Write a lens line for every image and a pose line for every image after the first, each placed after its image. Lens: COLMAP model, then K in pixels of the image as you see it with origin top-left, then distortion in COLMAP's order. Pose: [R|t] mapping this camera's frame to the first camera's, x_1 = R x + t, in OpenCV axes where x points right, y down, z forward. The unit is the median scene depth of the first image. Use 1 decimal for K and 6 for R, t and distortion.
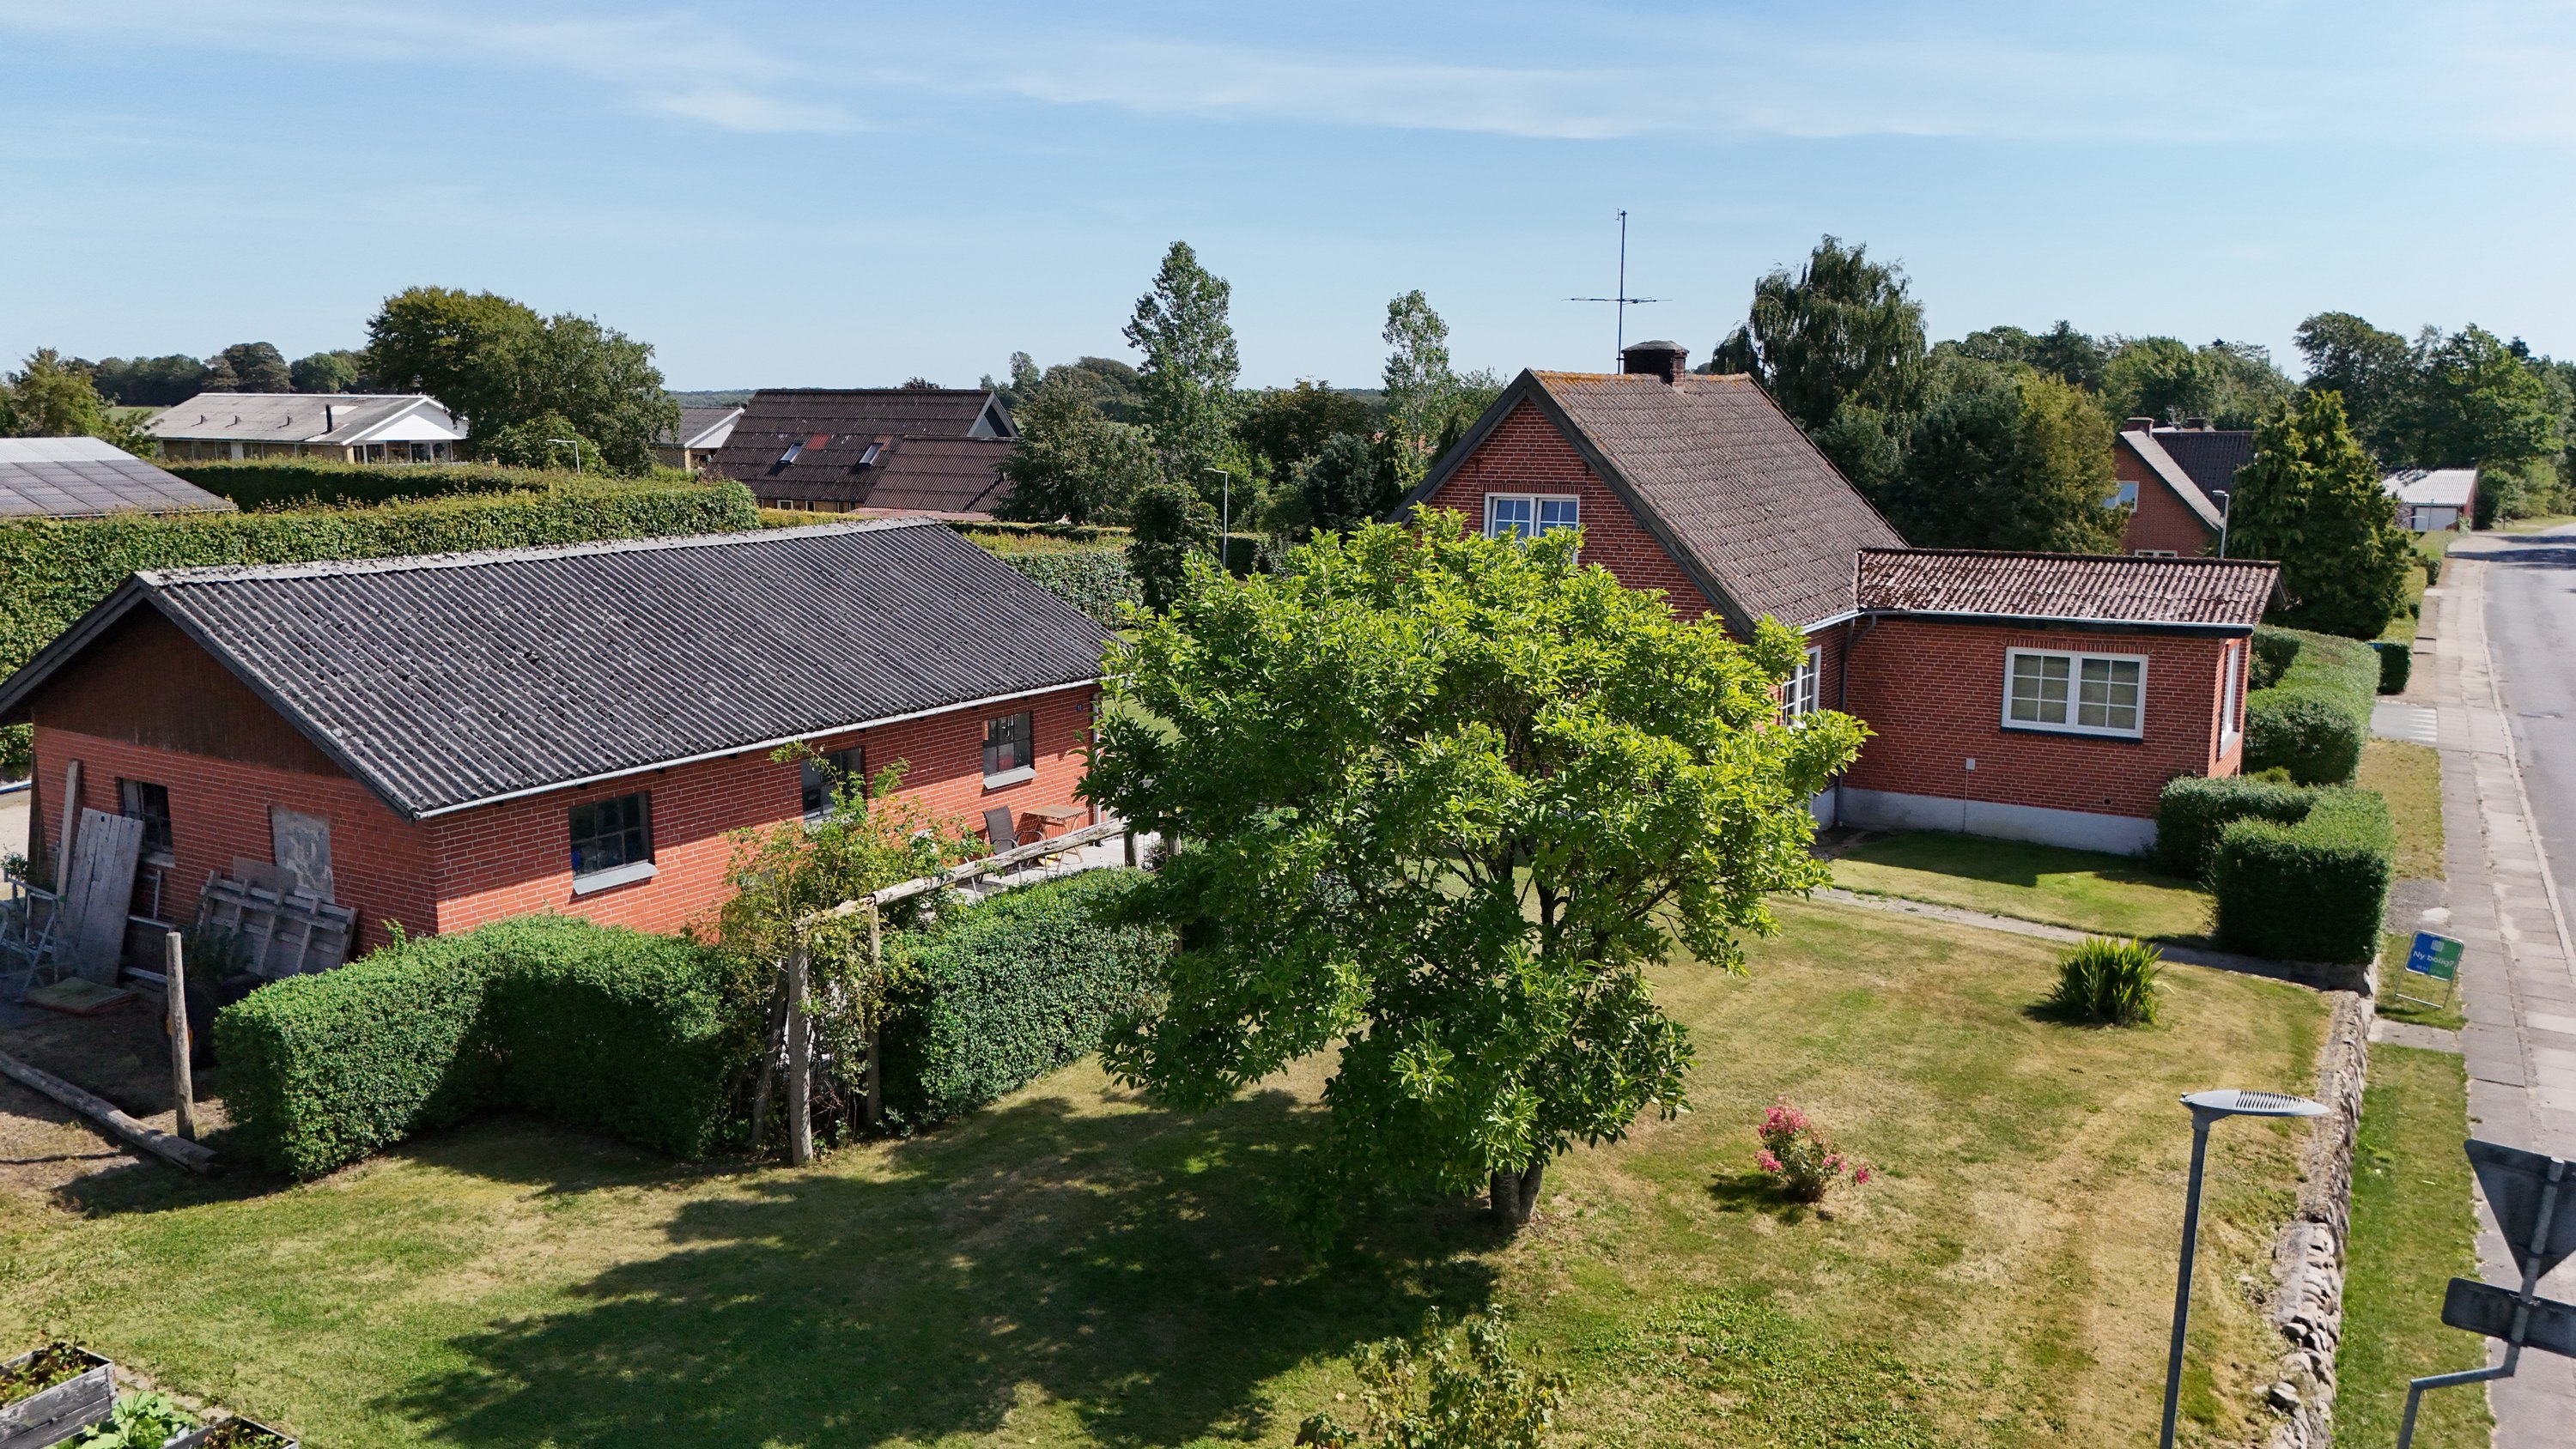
lens RADIAL K [[1891.4, 0, 1288.0], [0, 1891.4, 724.5], [0, 0, 1]] dist [0.069037, -0.067898]
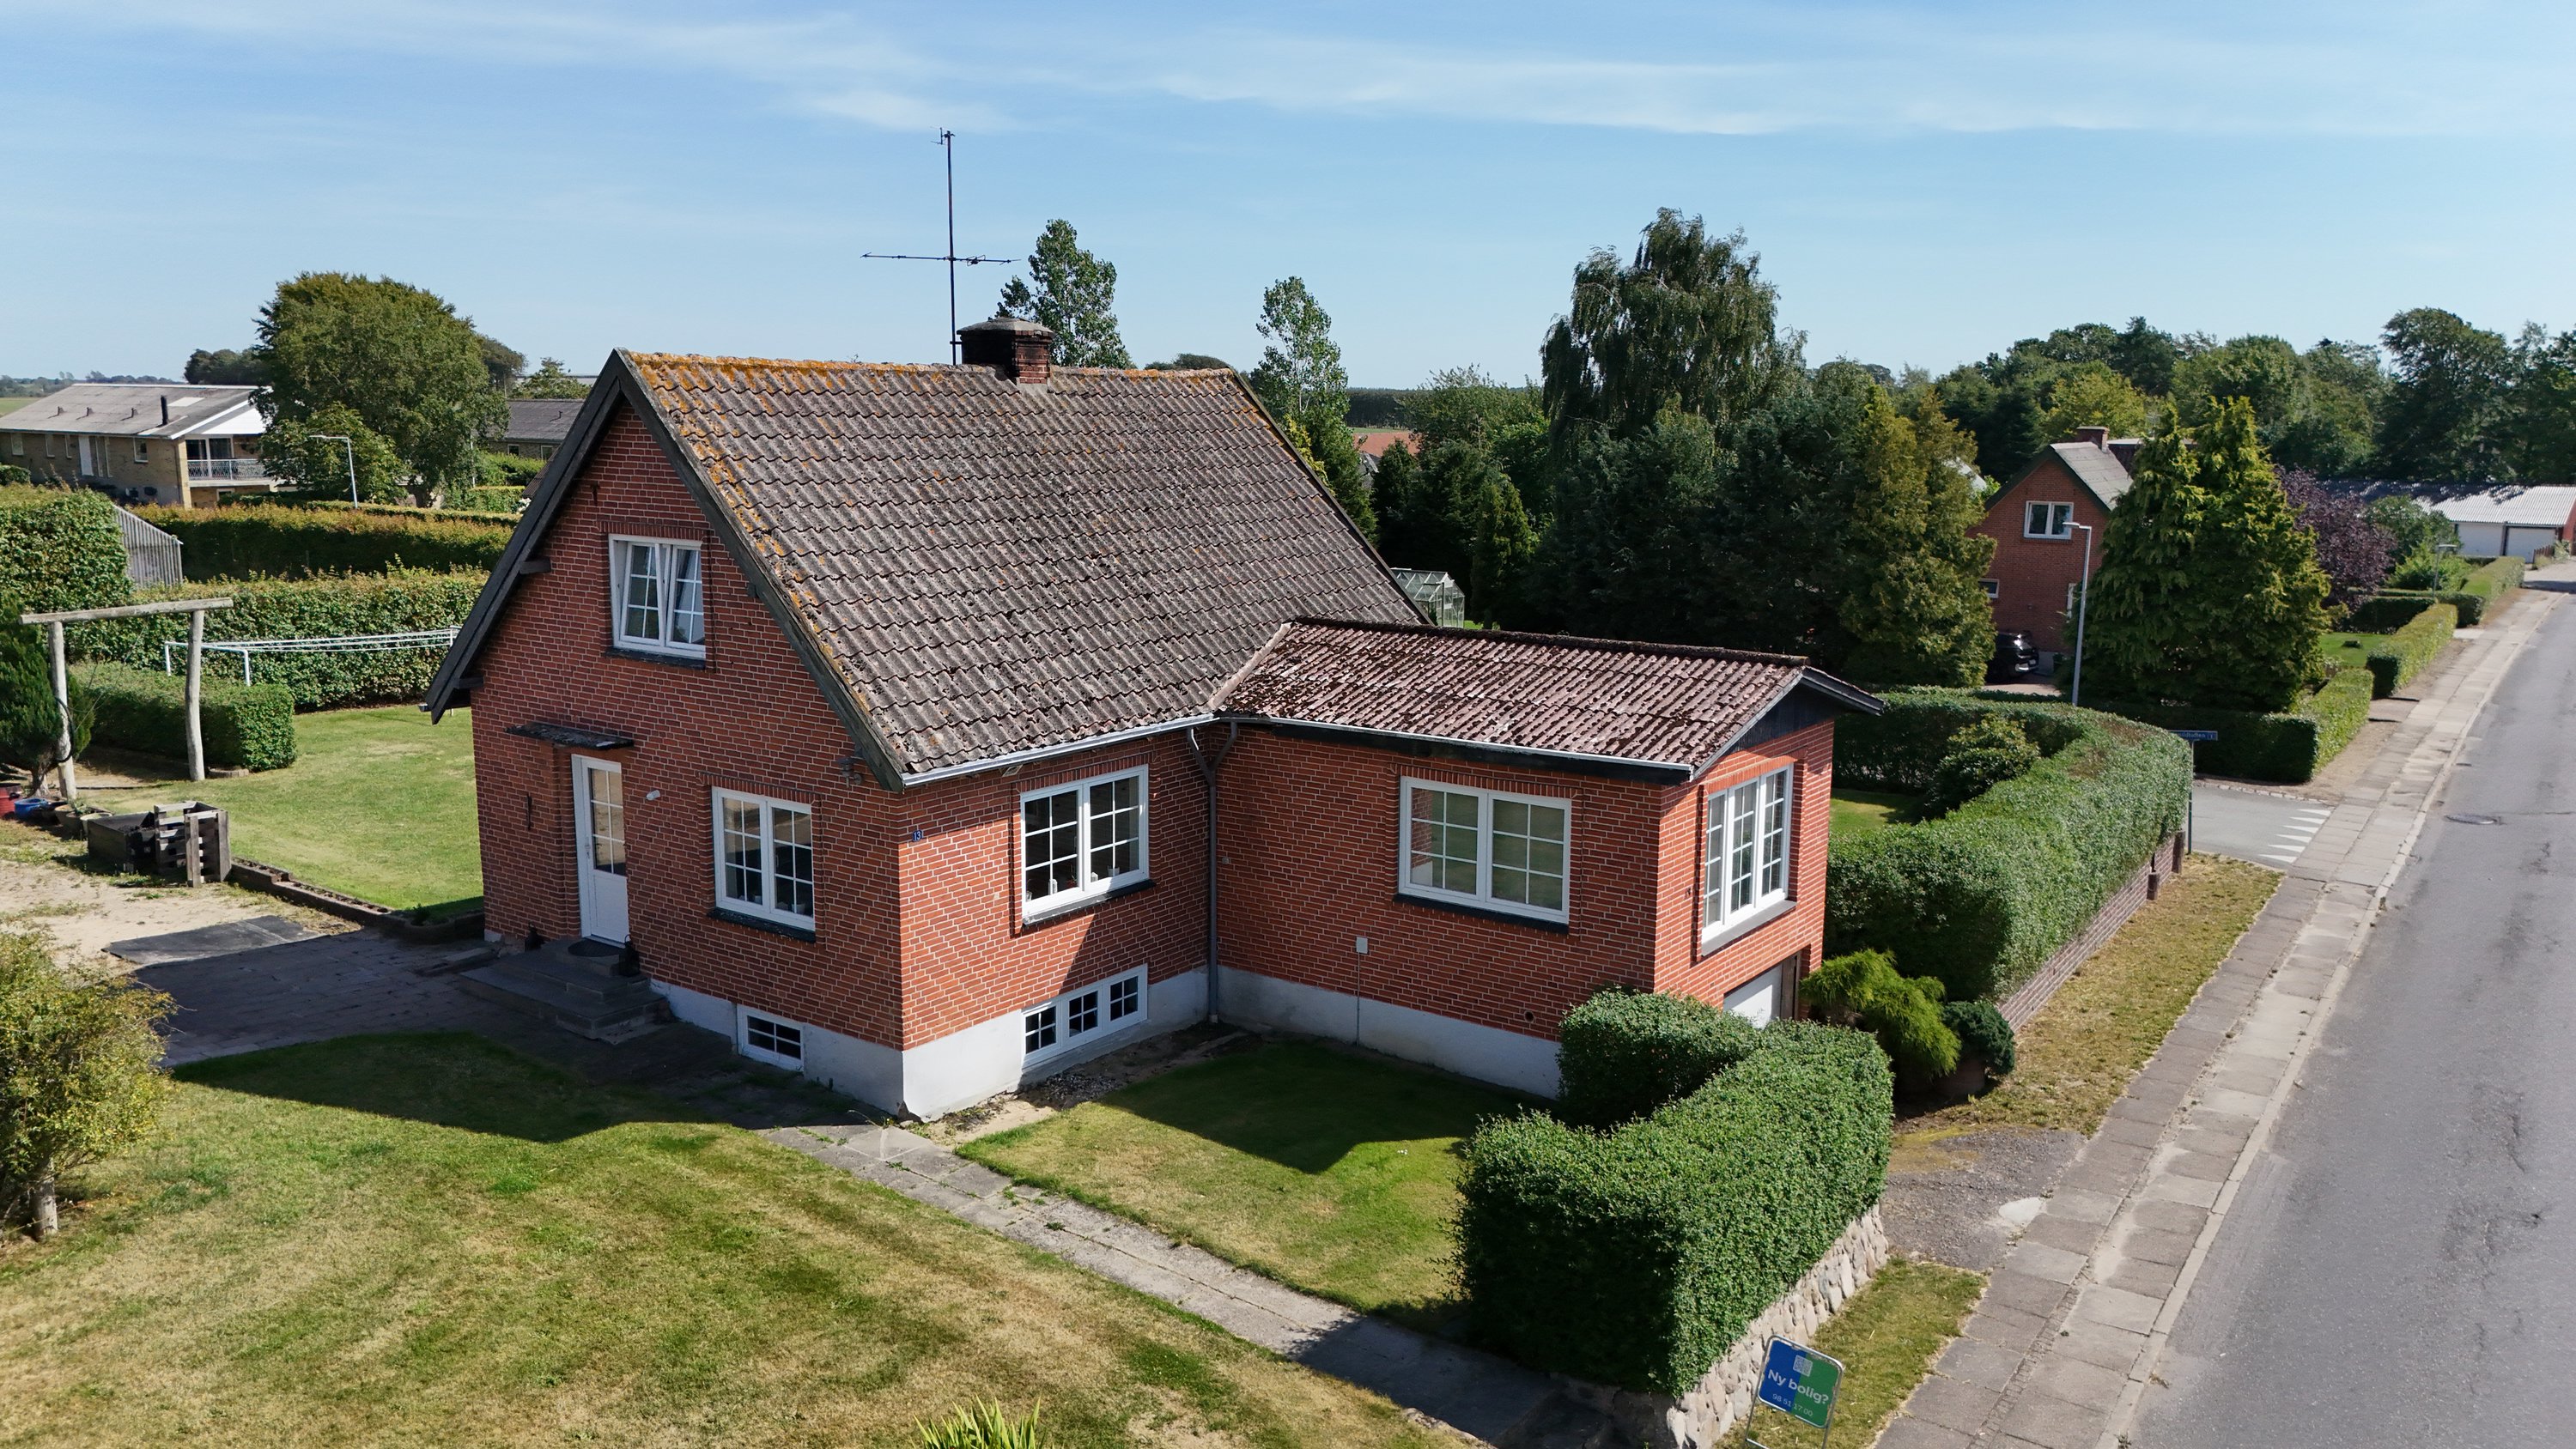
lens RADIAL K [[1891.4, 0, 1288.0], [0, 1891.4, 724.5], [0, 0, 1]] dist [0.069037, -0.067898]
pose [[0.997587, 0.018261, -0.066977, 0.209432], [-0.018186, 0.999833, 0.001729, -0.032683], [0.066997, -0.000507, 0.997753, 0.183302]]
